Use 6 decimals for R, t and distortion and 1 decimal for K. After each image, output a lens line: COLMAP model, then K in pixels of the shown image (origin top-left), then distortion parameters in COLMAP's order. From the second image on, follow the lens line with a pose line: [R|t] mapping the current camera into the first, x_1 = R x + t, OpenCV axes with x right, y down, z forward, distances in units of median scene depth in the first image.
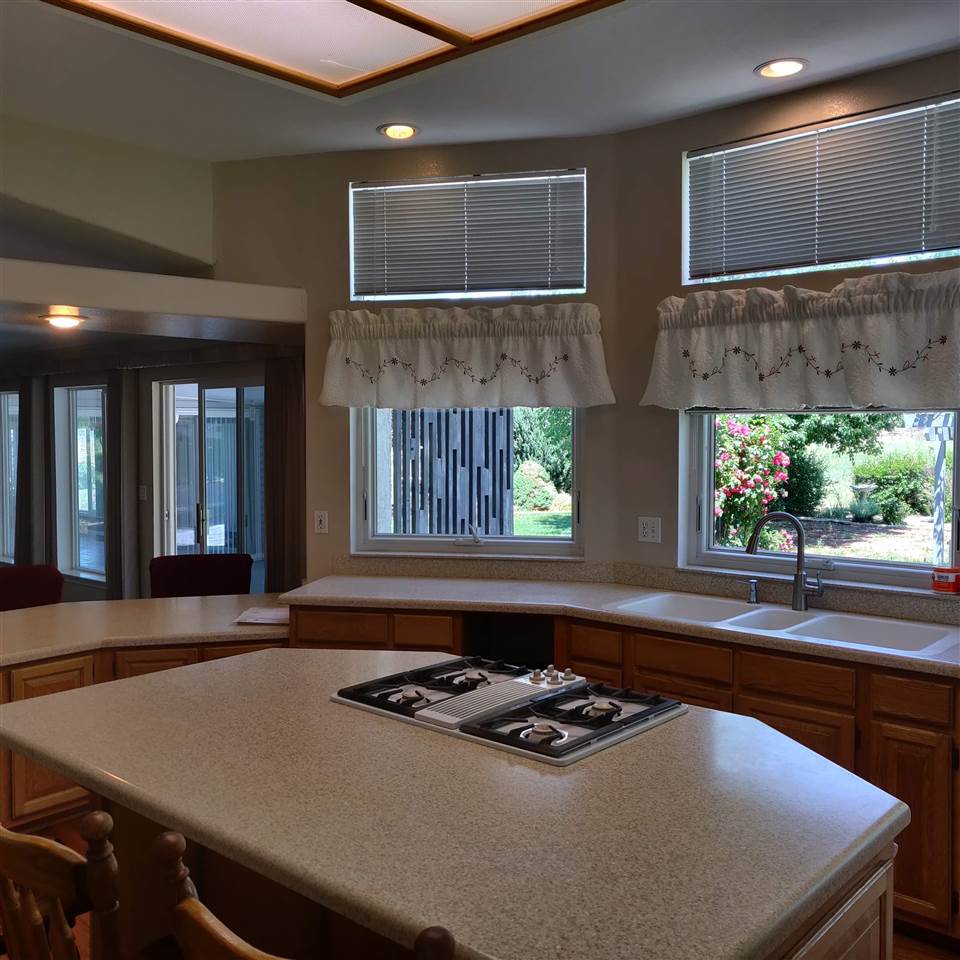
lens RADIAL K [[966.7, 0, 473.1], [0, 966.7, 476.6], [0, 0, 1]] dist [0.003995, 0.000000]
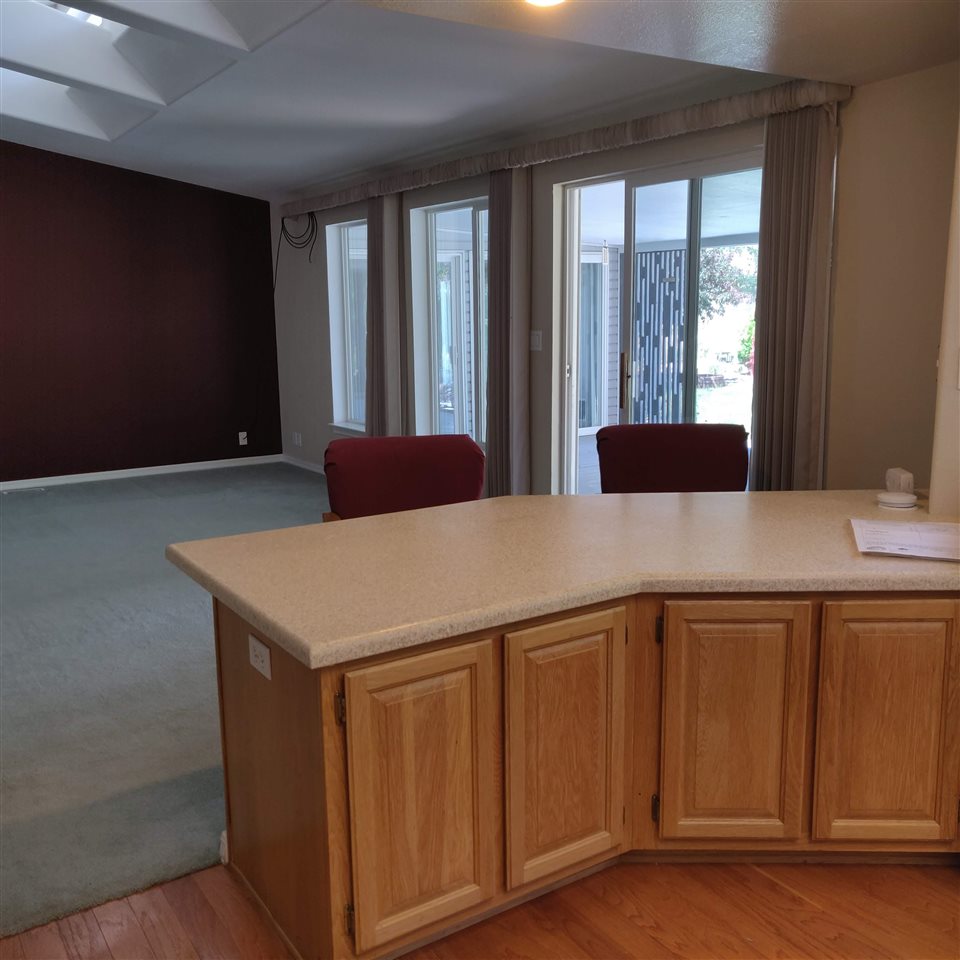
lens RADIAL K [[966.7, 0, 482.2], [0, 966.7, 477.1], [0, 0, 1]] dist [0.003995, 0.000000]
pose [[0.966405, 0.031974, -0.255026, -0.198908], [0.002151, 0.991191, 0.132420, 0.023693], [0.257014, -0.128520, 0.957824, 0.275168]]
